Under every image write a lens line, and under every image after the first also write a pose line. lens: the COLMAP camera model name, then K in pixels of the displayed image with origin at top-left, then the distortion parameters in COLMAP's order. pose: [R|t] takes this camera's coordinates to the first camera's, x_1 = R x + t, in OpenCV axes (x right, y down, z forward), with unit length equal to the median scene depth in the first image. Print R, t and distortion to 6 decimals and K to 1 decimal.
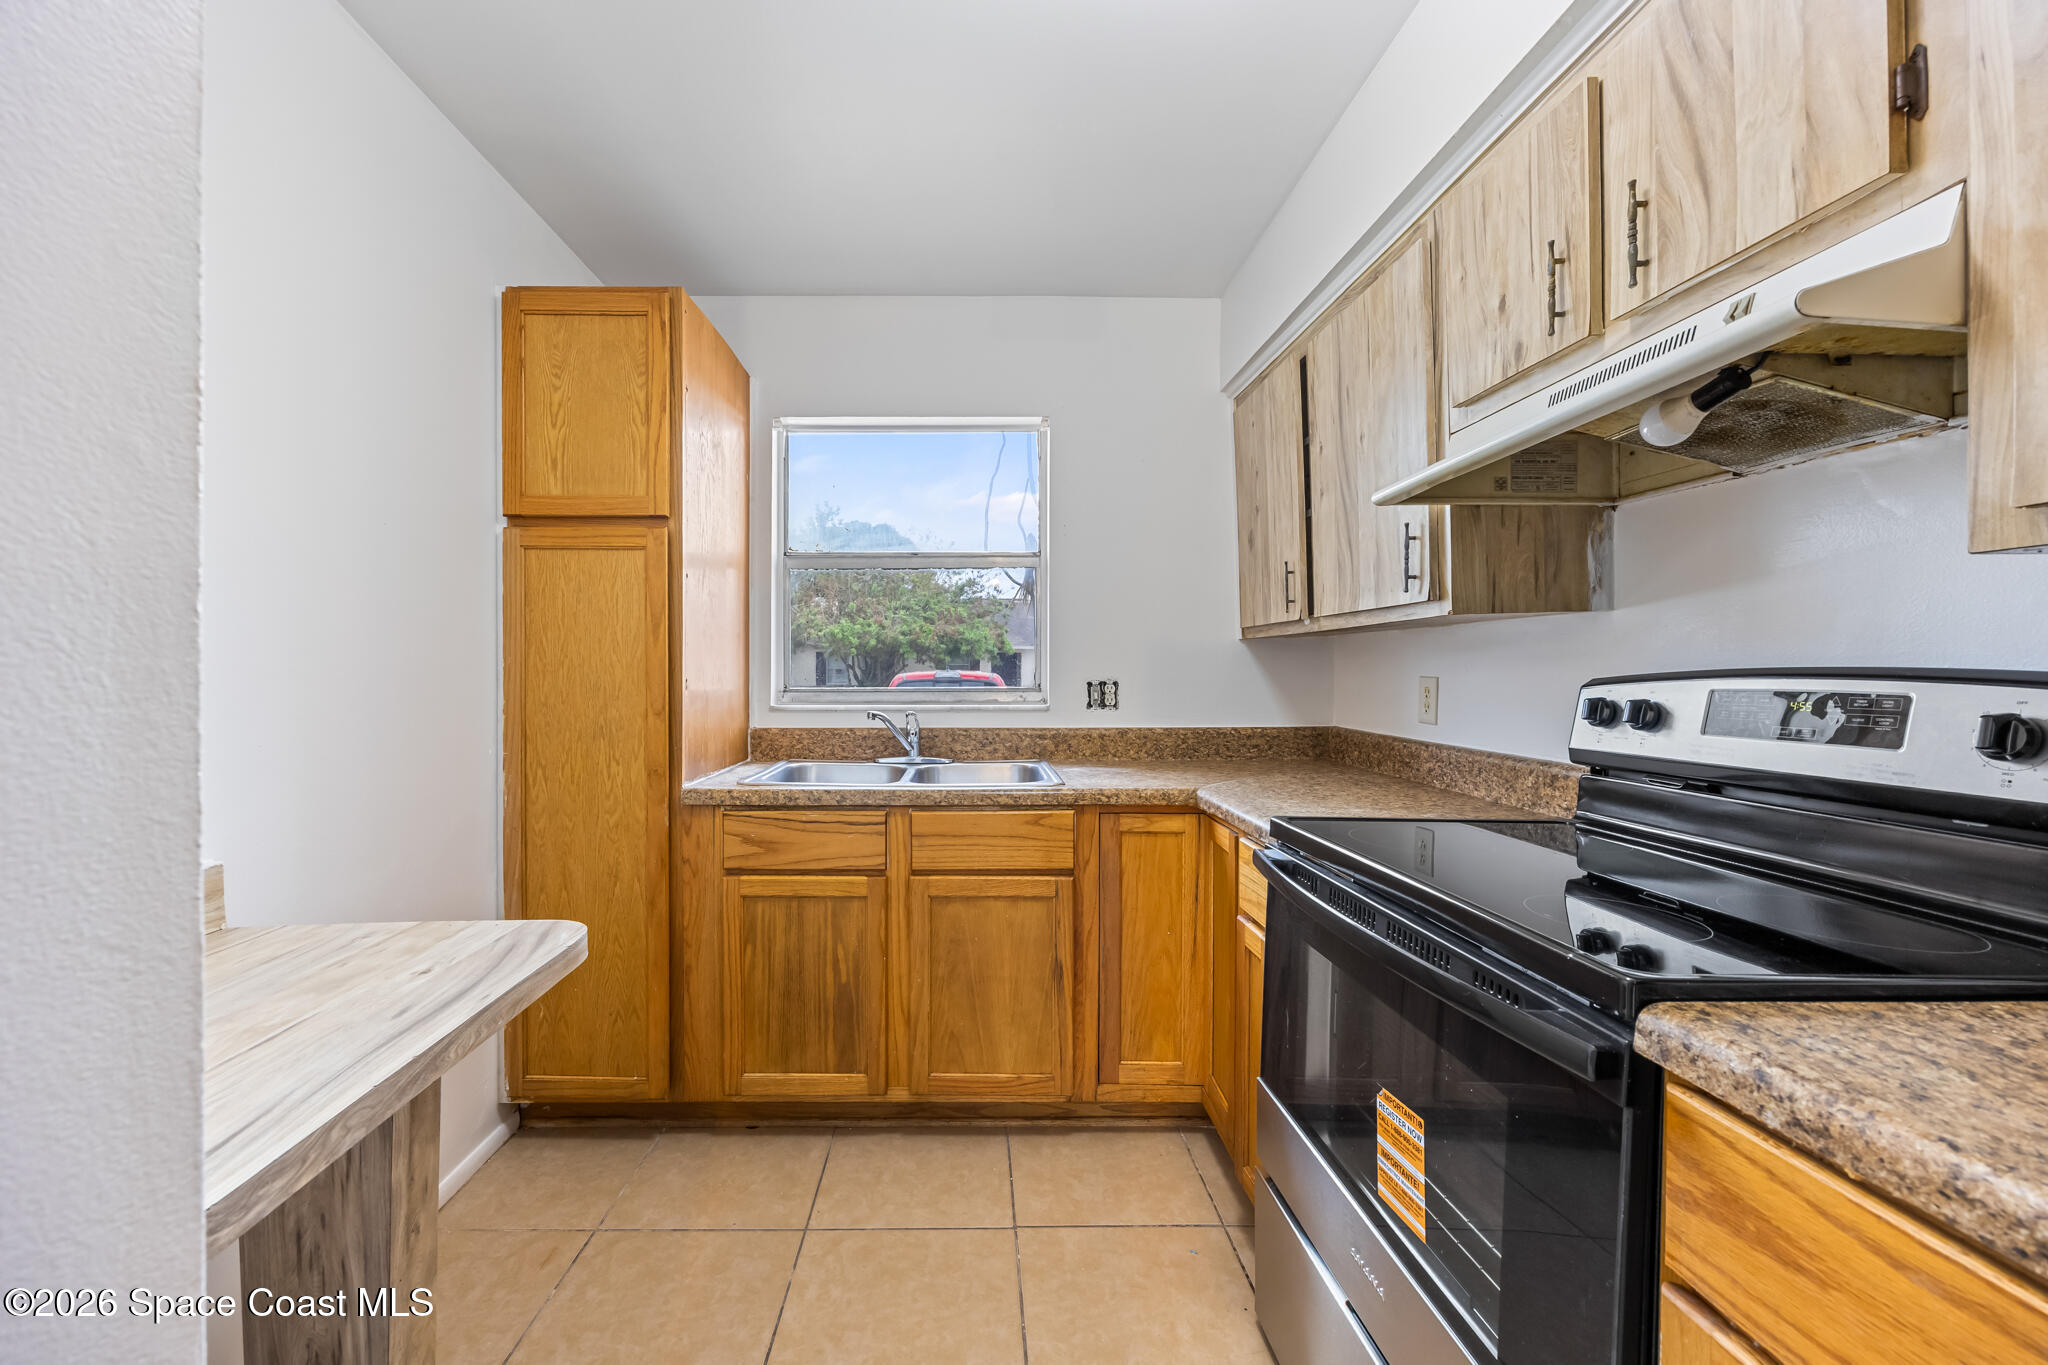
lens RADIAL K [[783.3, 0, 1022.8], [0, 783.3, 680.0], [0, 0, 1]] dist [-0.002096, -0.000148]
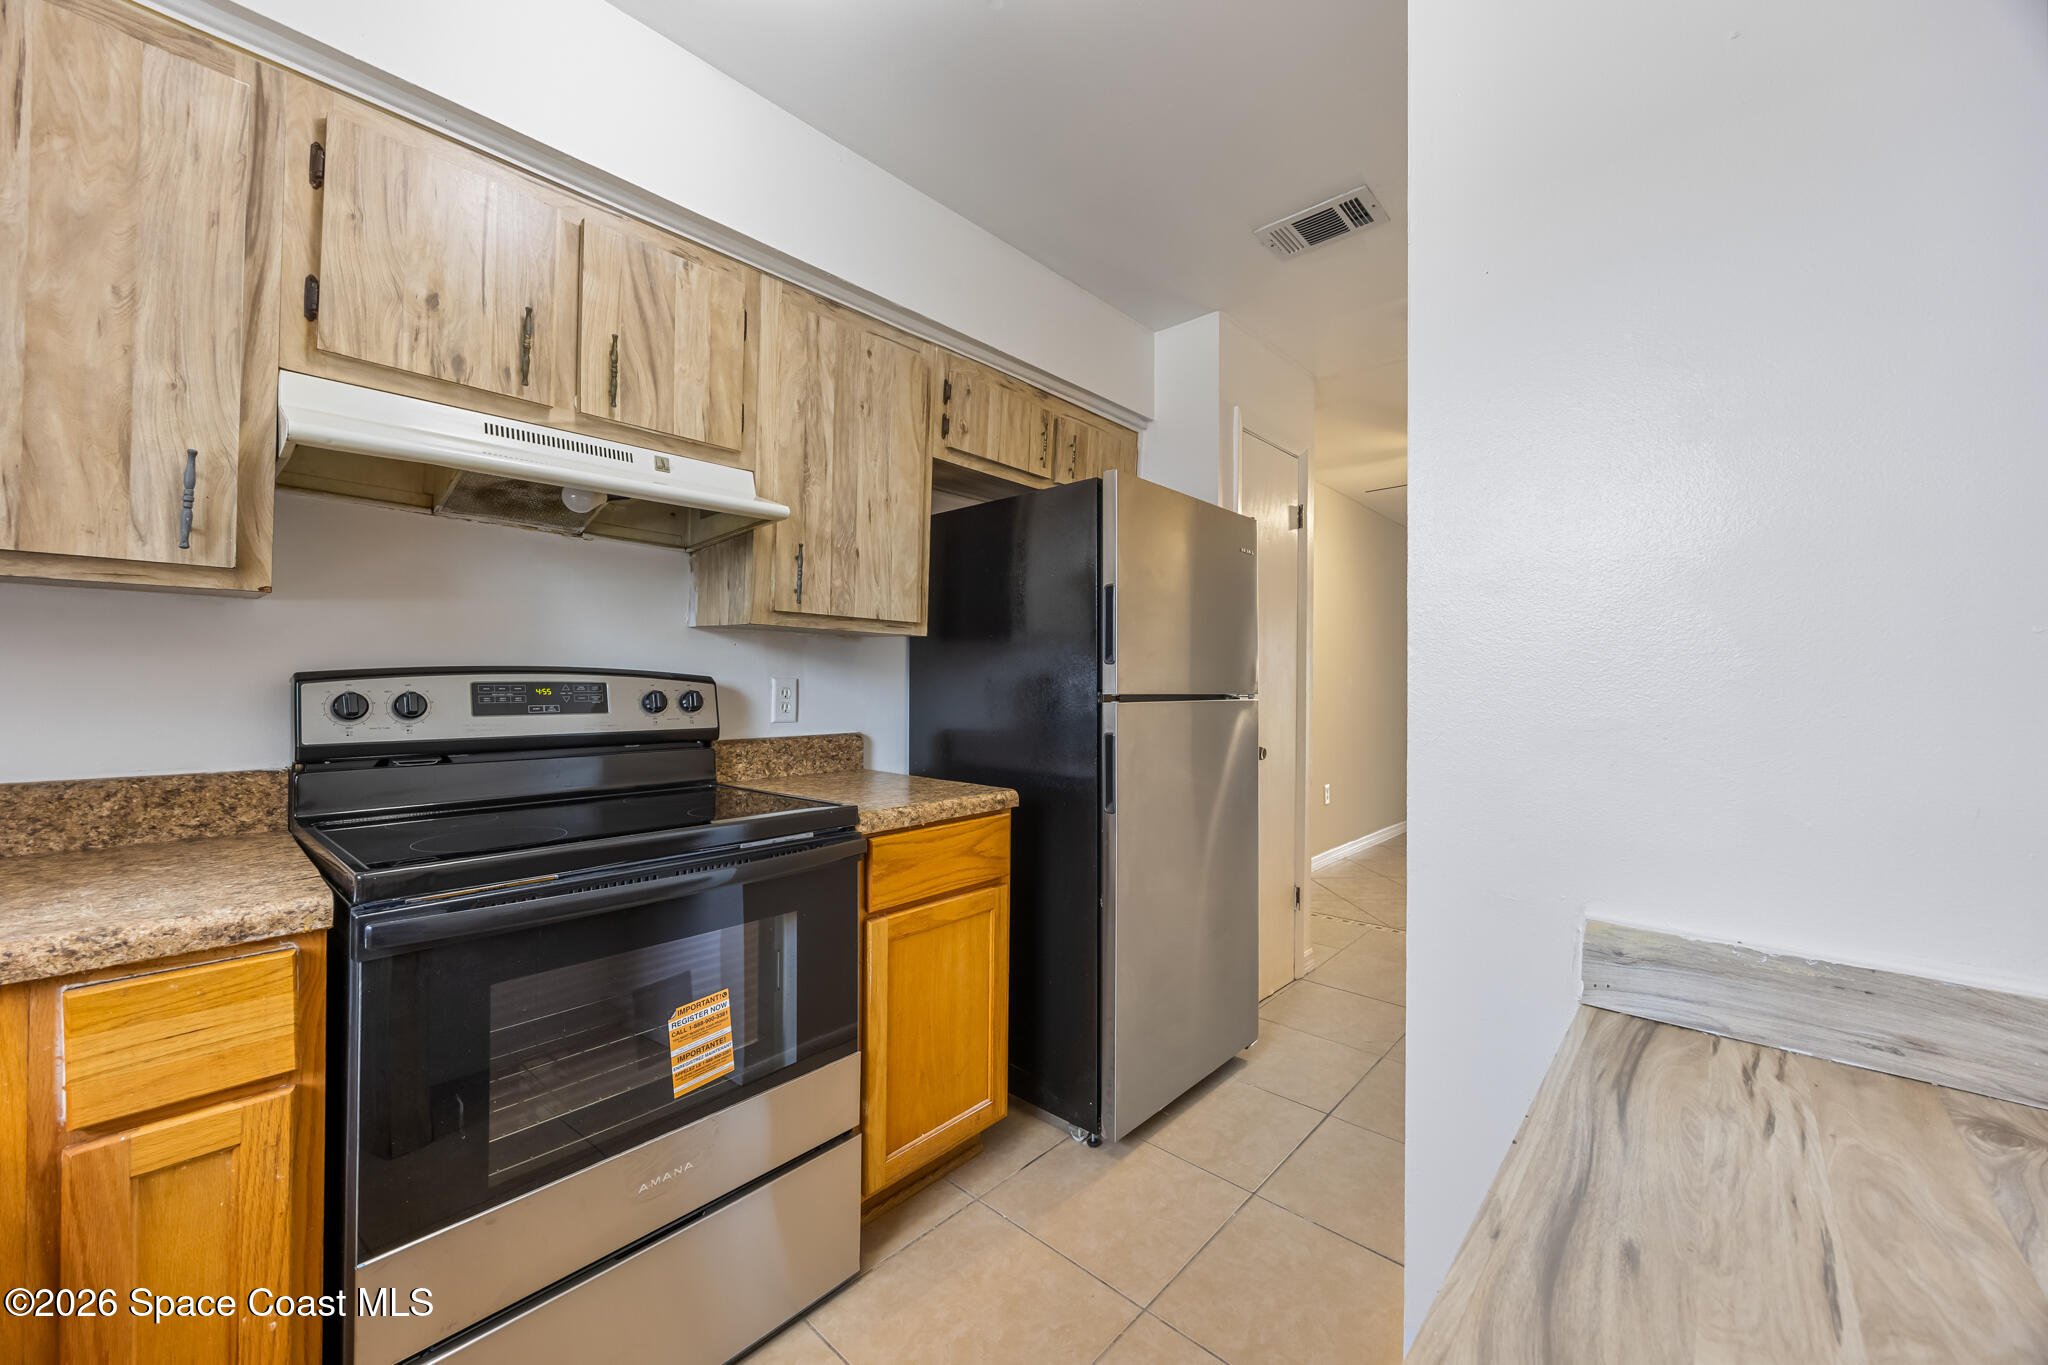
lens RADIAL K [[783.3, 0, 1024.0], [0, 783.3, 668.8], [0, 0, 1]] dist [-0.002096, -0.000148]
pose [[-0.689515, -0.006974, 0.724238, -0.789333], [-0.010262, 0.999947, -0.000140, -0.020770], [-0.724199, -0.007529, -0.689550, 1.409774]]
